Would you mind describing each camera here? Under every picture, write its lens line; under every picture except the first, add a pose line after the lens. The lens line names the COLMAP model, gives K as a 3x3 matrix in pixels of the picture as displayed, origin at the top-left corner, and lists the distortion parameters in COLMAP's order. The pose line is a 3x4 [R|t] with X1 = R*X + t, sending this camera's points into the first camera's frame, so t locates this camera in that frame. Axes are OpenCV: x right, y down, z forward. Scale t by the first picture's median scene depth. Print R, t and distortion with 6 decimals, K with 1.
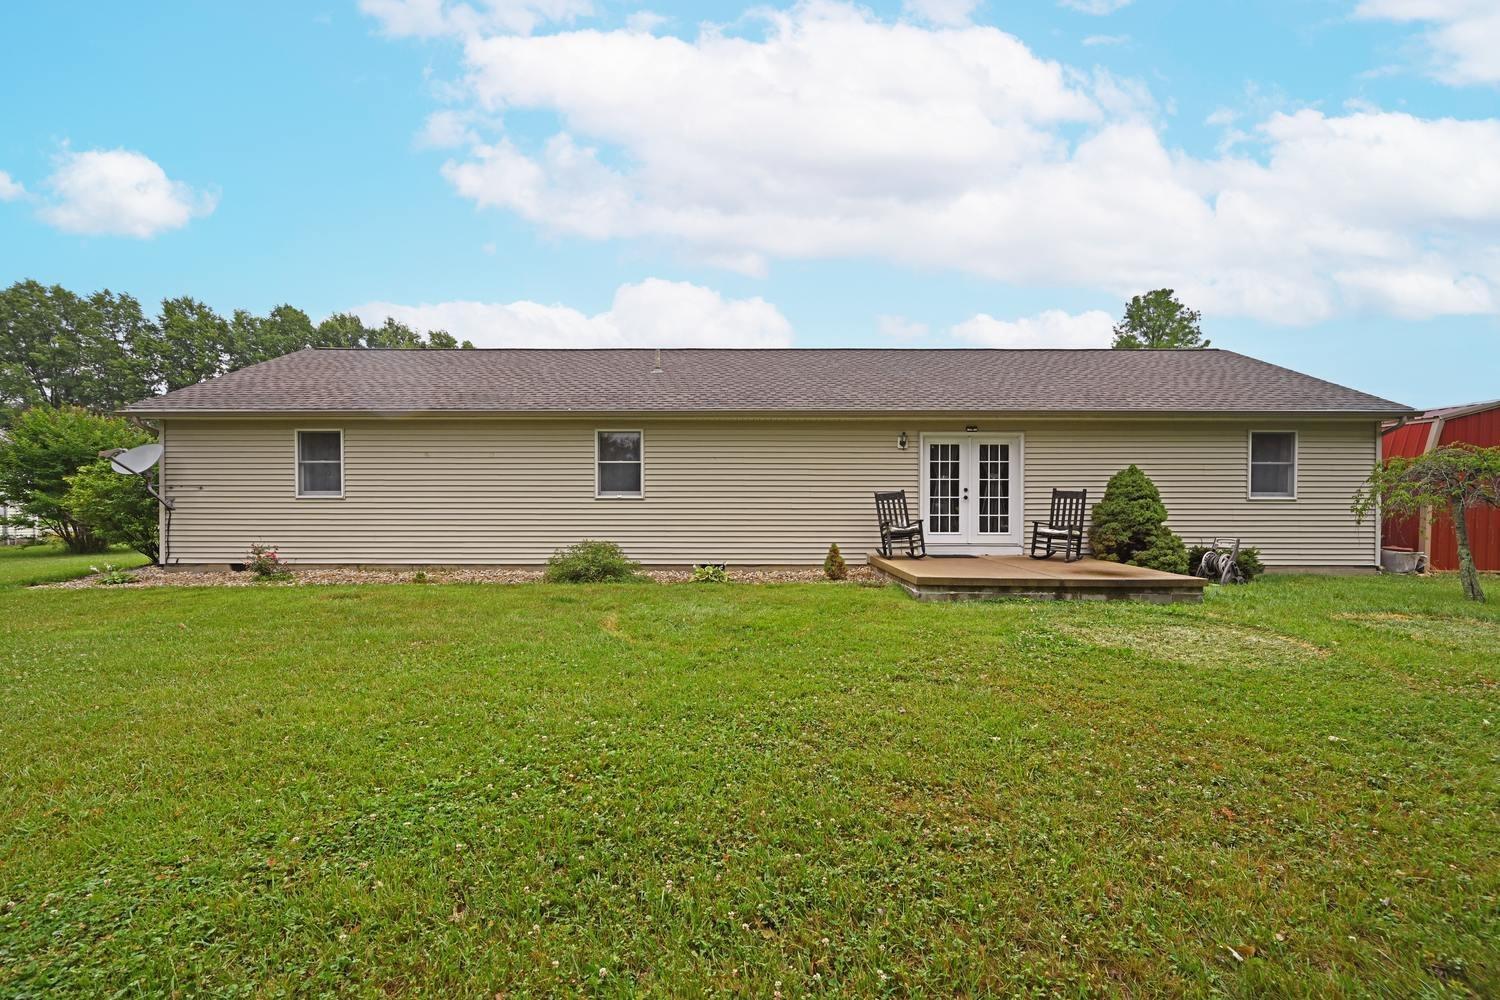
lens RADIAL K [[604.5, 0, 750.0], [0, 604.5, 500.0], [0, 0, 1]] dist [-0.007727, -0.000033]
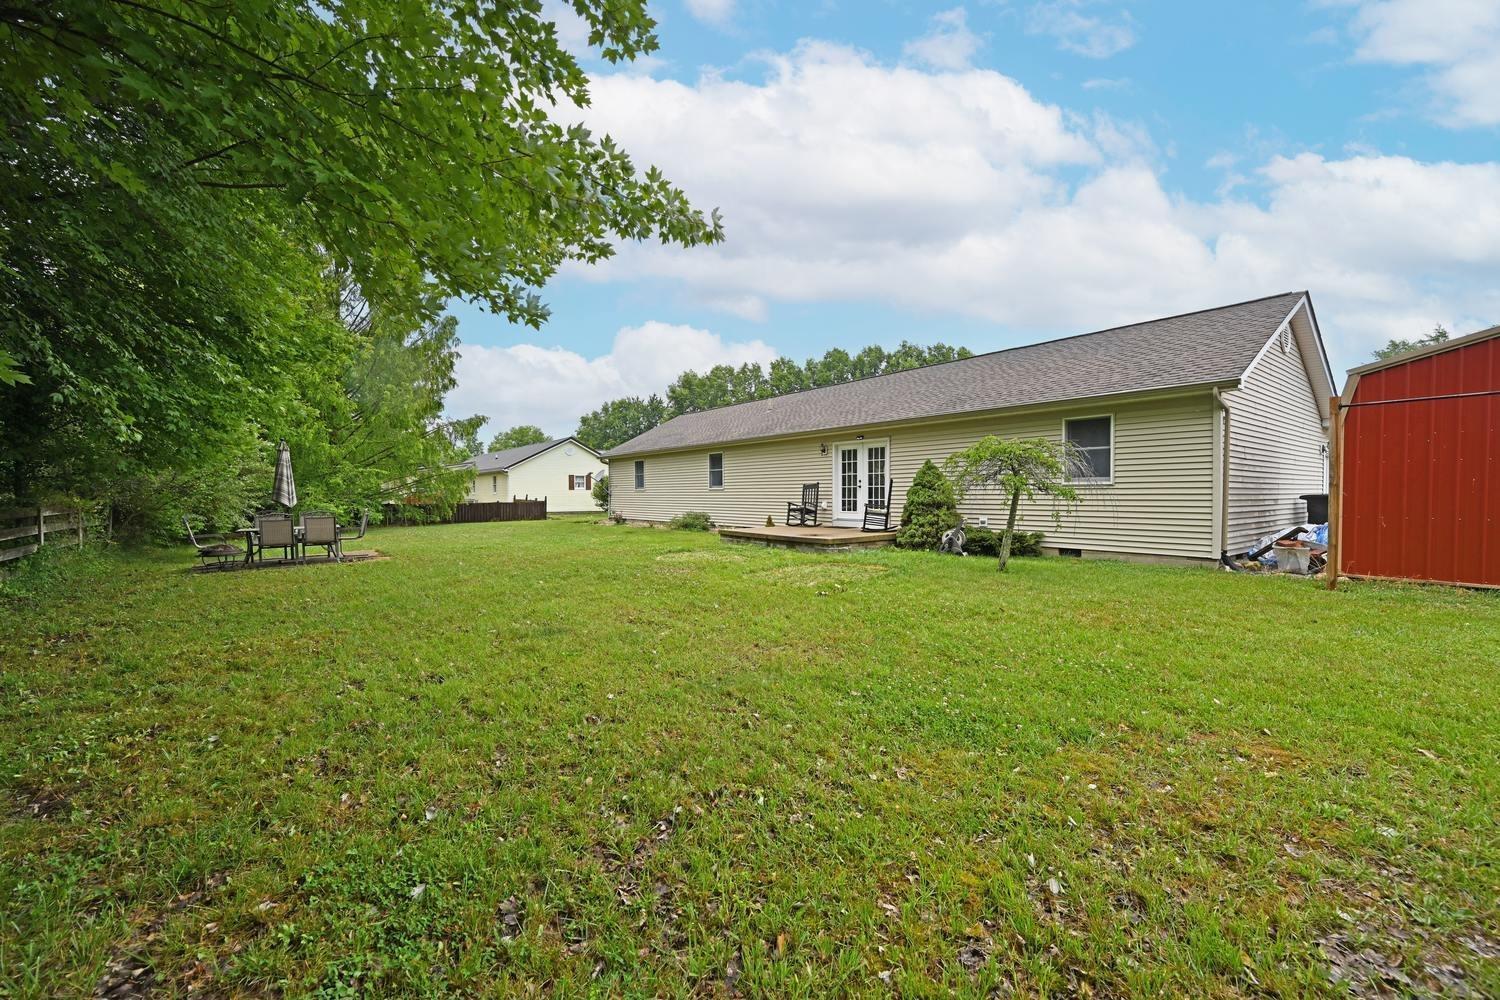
lens RADIAL K [[603.0, 0, 750.0], [0, 603.0, 500.0], [0, 0, 1]] dist [0.000410, 0.000098]
pose [[0.615687, 0.005353, -0.787972, 1.301166], [0.009904, 0.999845, 0.014531, 0.003968], [0.787928, -0.016751, 0.615539, -0.063844]]
